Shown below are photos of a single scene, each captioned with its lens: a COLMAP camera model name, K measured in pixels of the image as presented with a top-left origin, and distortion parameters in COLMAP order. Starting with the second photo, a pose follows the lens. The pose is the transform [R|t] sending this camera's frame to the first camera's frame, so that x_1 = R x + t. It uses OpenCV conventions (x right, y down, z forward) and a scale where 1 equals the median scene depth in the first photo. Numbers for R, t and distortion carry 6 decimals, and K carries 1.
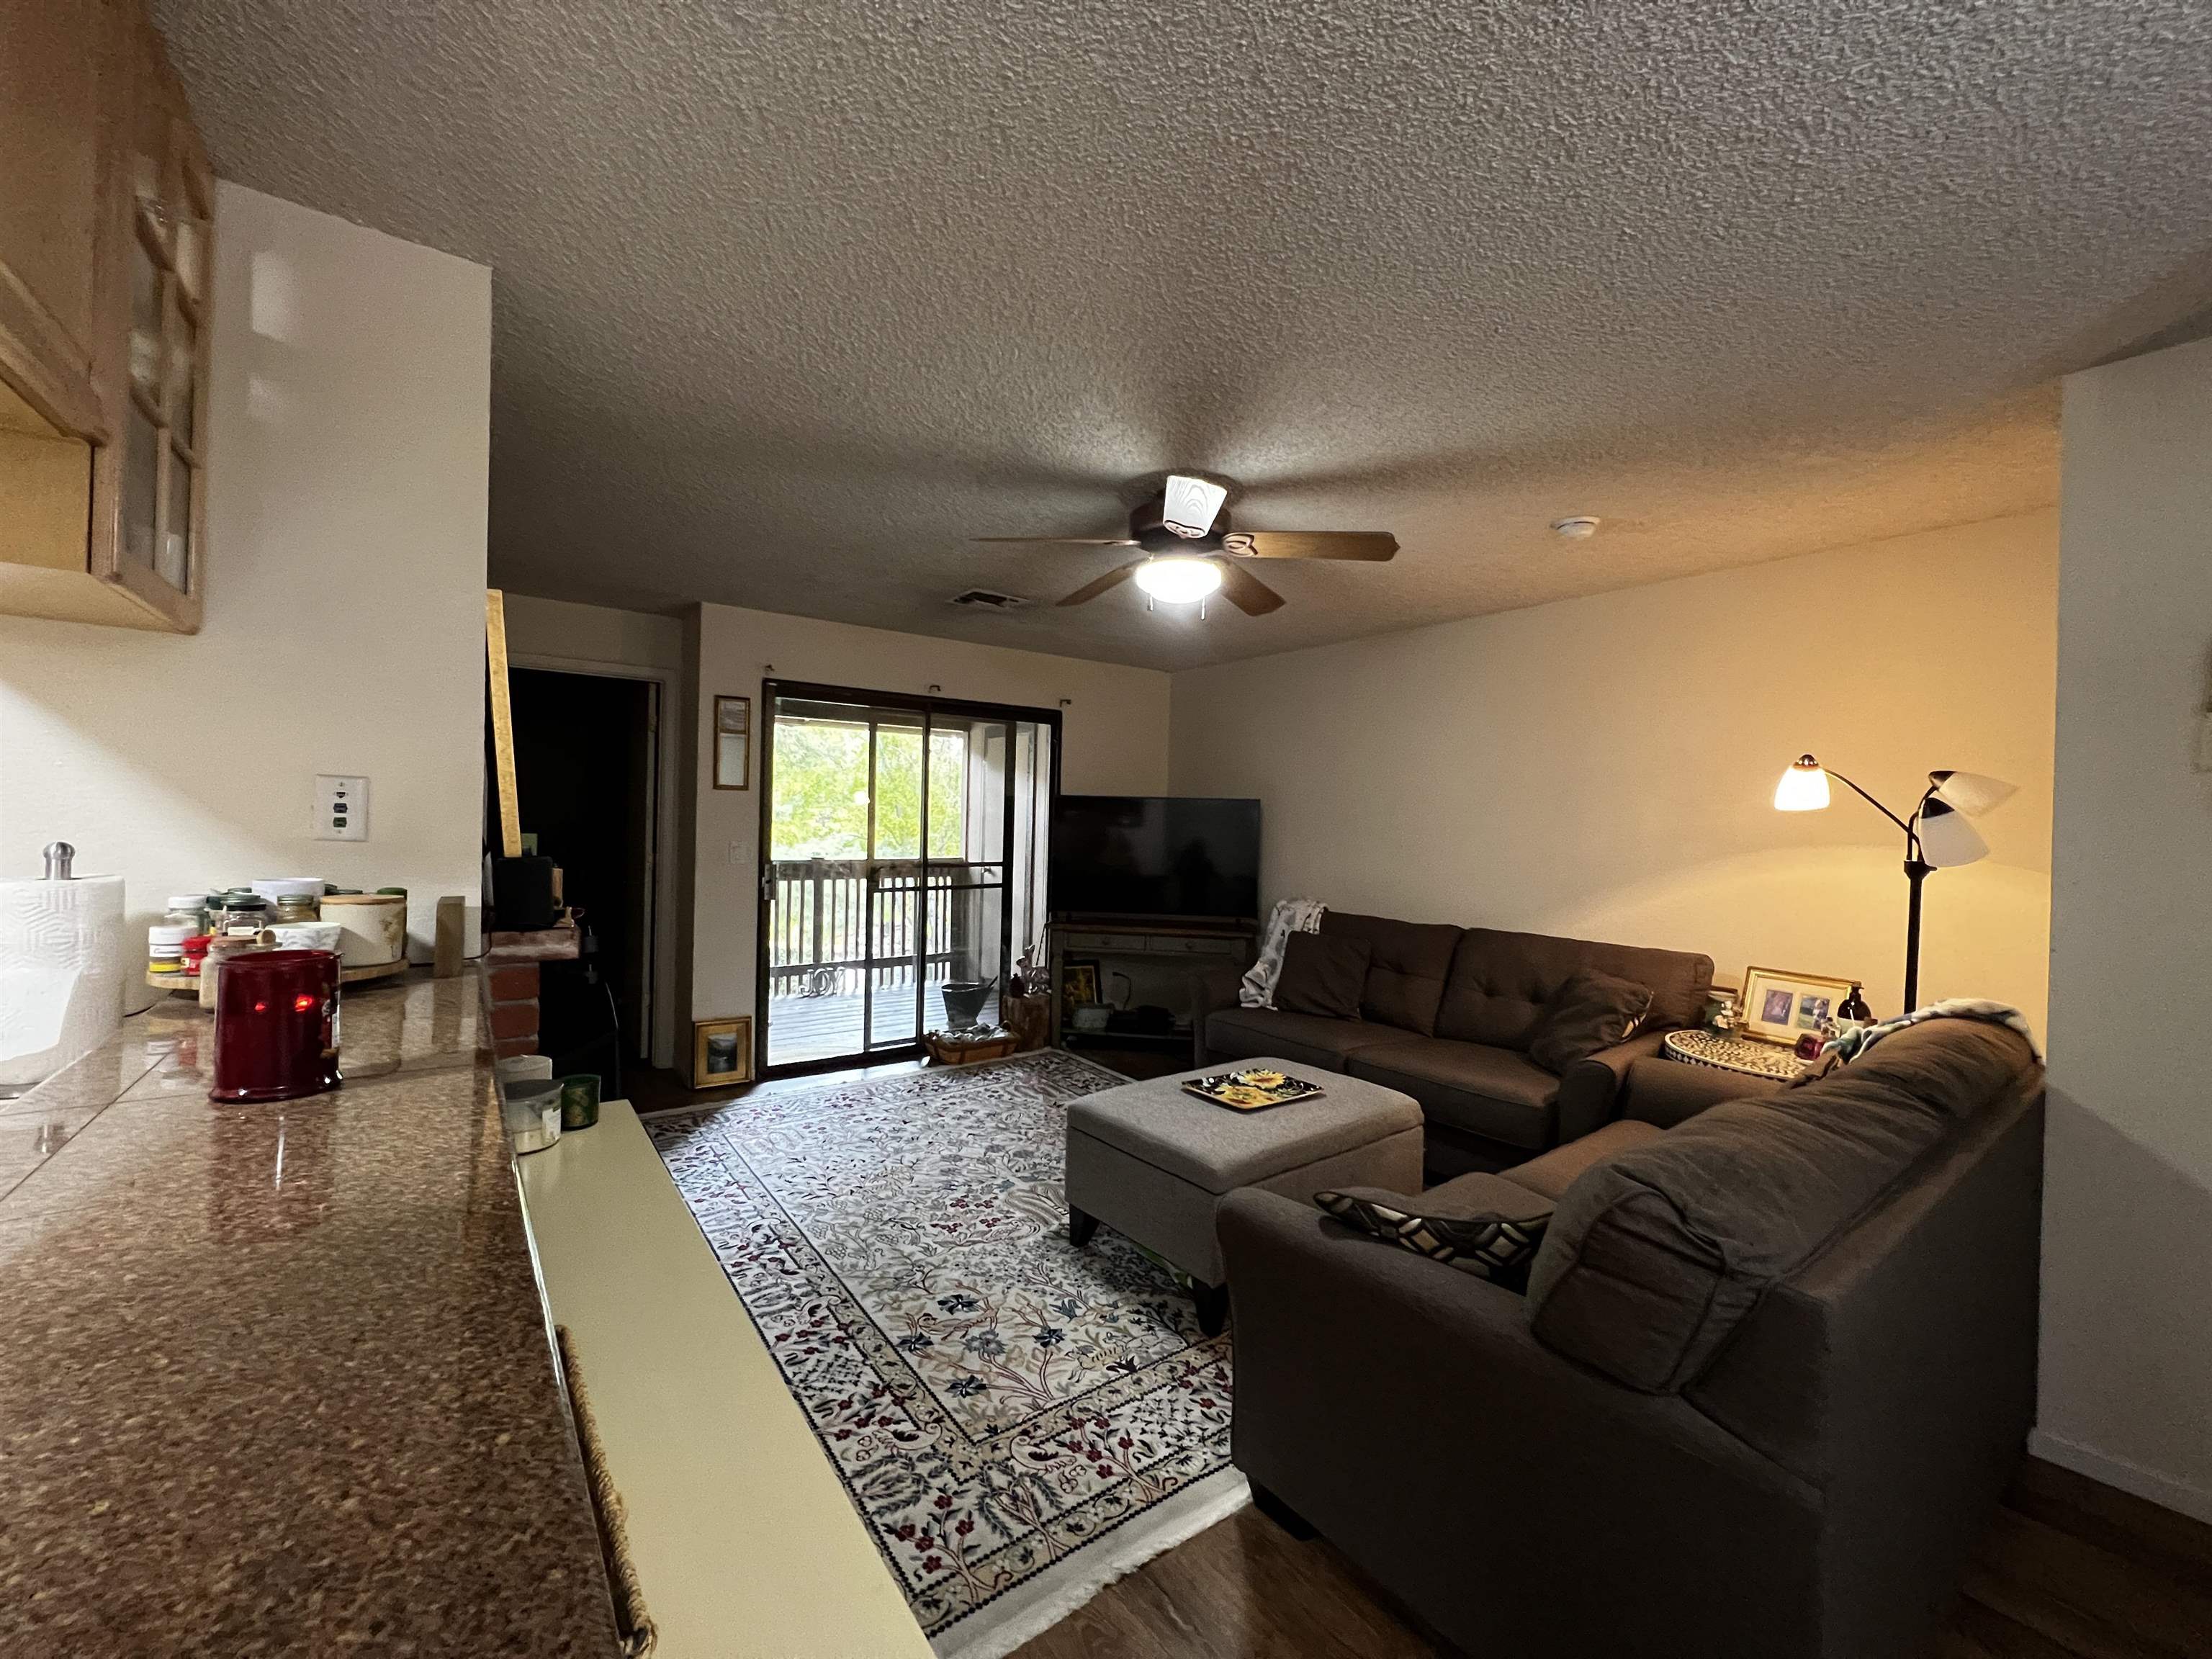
lens RADIAL K [[880.5, 0, 1105.1], [0, 880.5, 824.9], [0, 0, 1]] dist [0.002345, 0.000174]
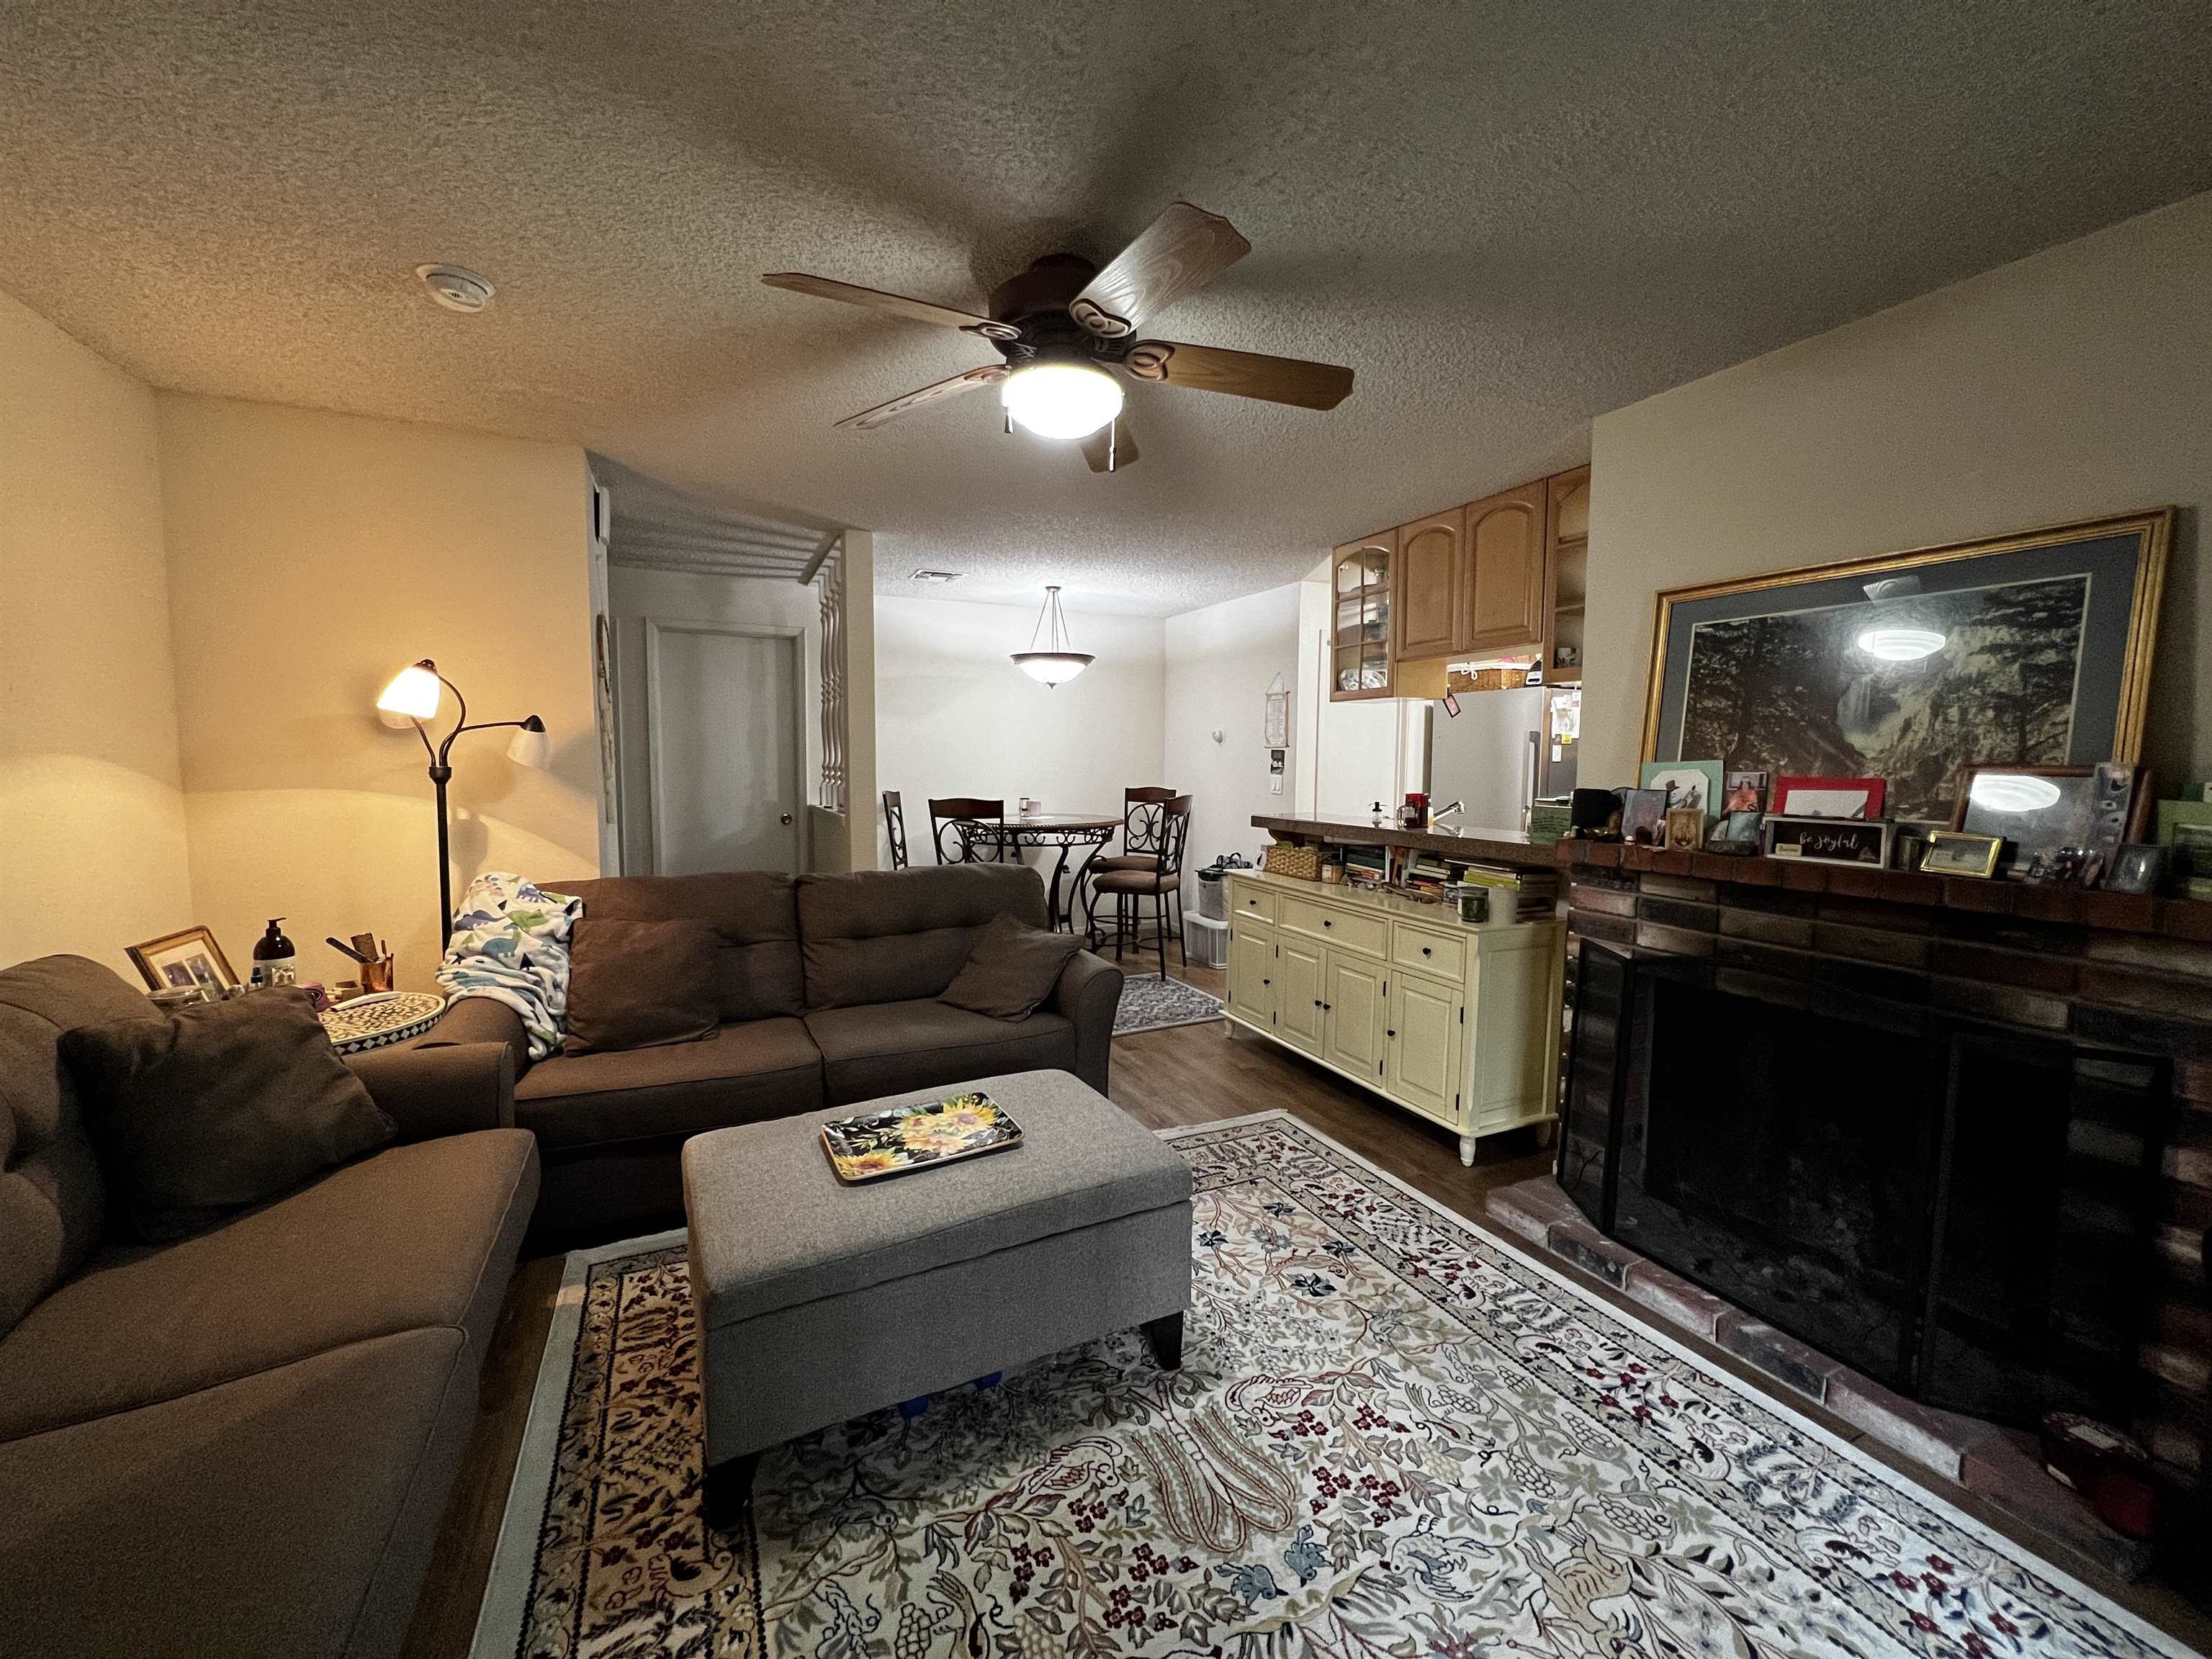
lens RADIAL K [[880.5, 0, 1099.7], [0, 880.5, 841.9], [0, 0, 1]] dist [0.002345, 0.000174]
pose [[-0.980095, -0.048849, 0.192423, -0.091627], [-0.029211, 0.994190, 0.103599, -0.002350], [-0.196366, 0.095916, -0.975828, 1.666270]]
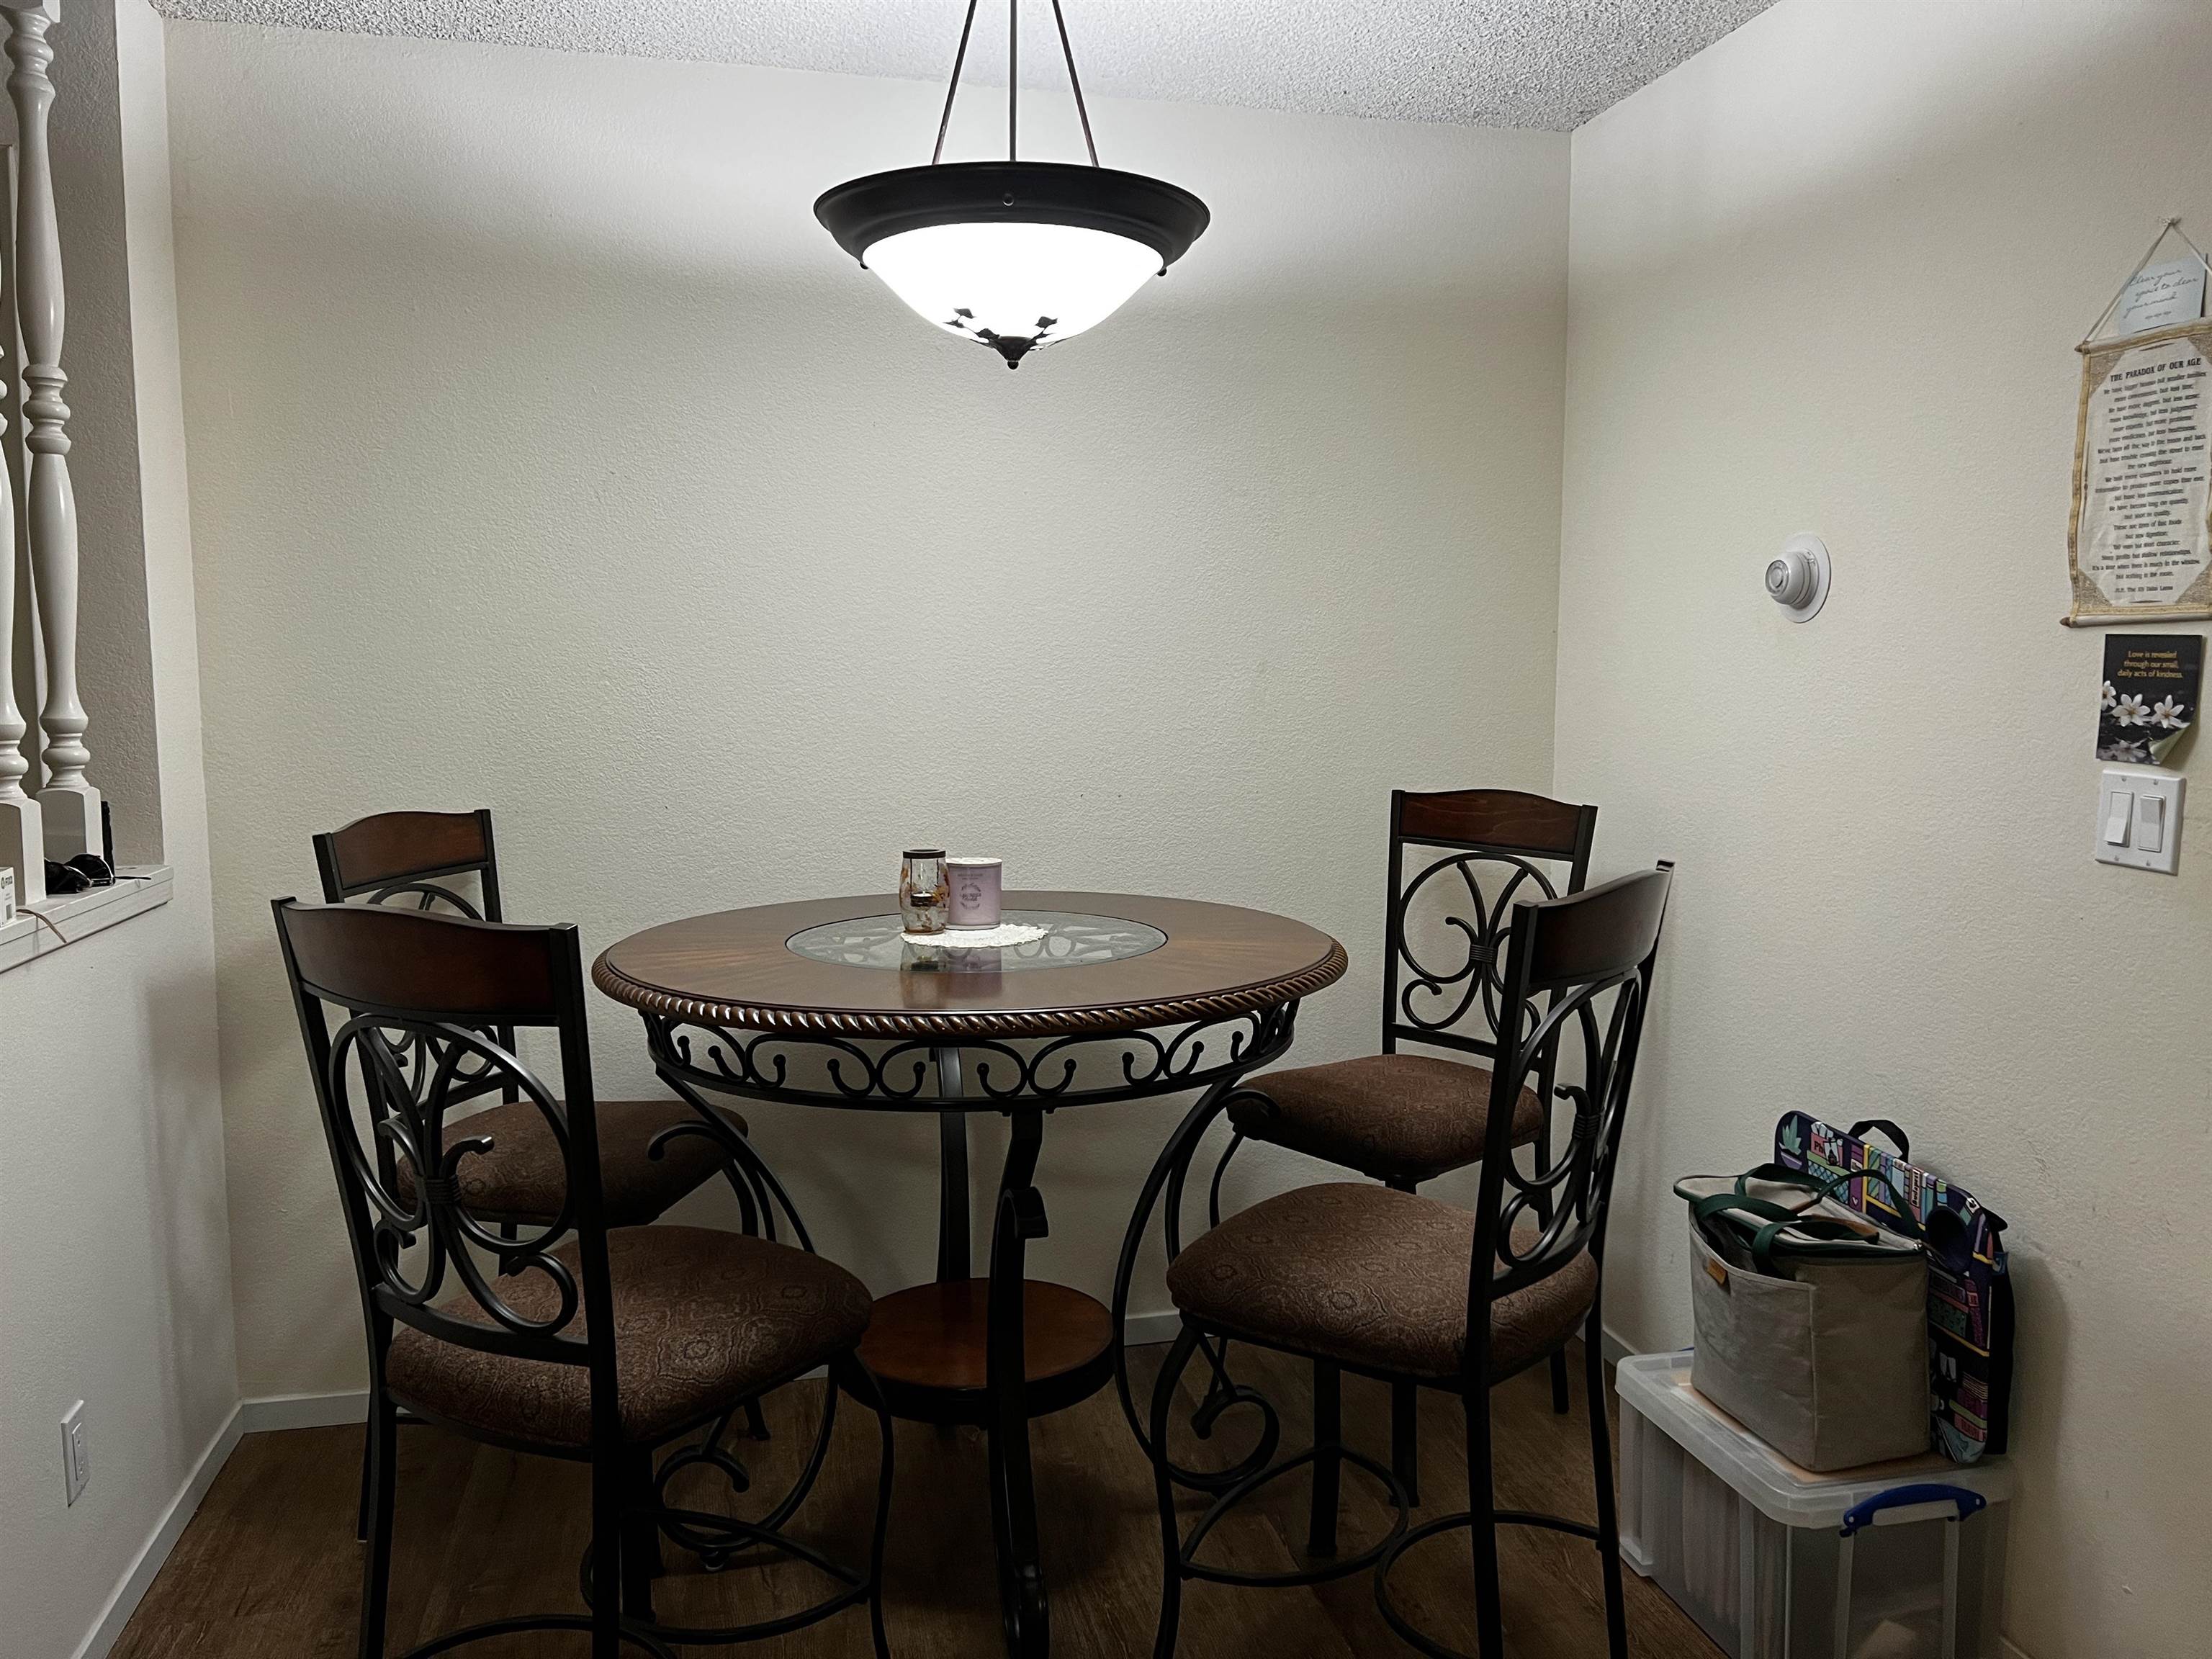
lens RADIAL K [[1654.3, 0, 1108.8], [0, 1654.3, 821.6], [0, 0, 1]] dist [0.033806, -0.008067]
pose [[-0.916587, -0.066036, 0.394343, -0.045800], [-0.024045, 0.993586, 0.110494, -0.002994], [-0.399111, 0.091796, -0.912296, 1.208399]]
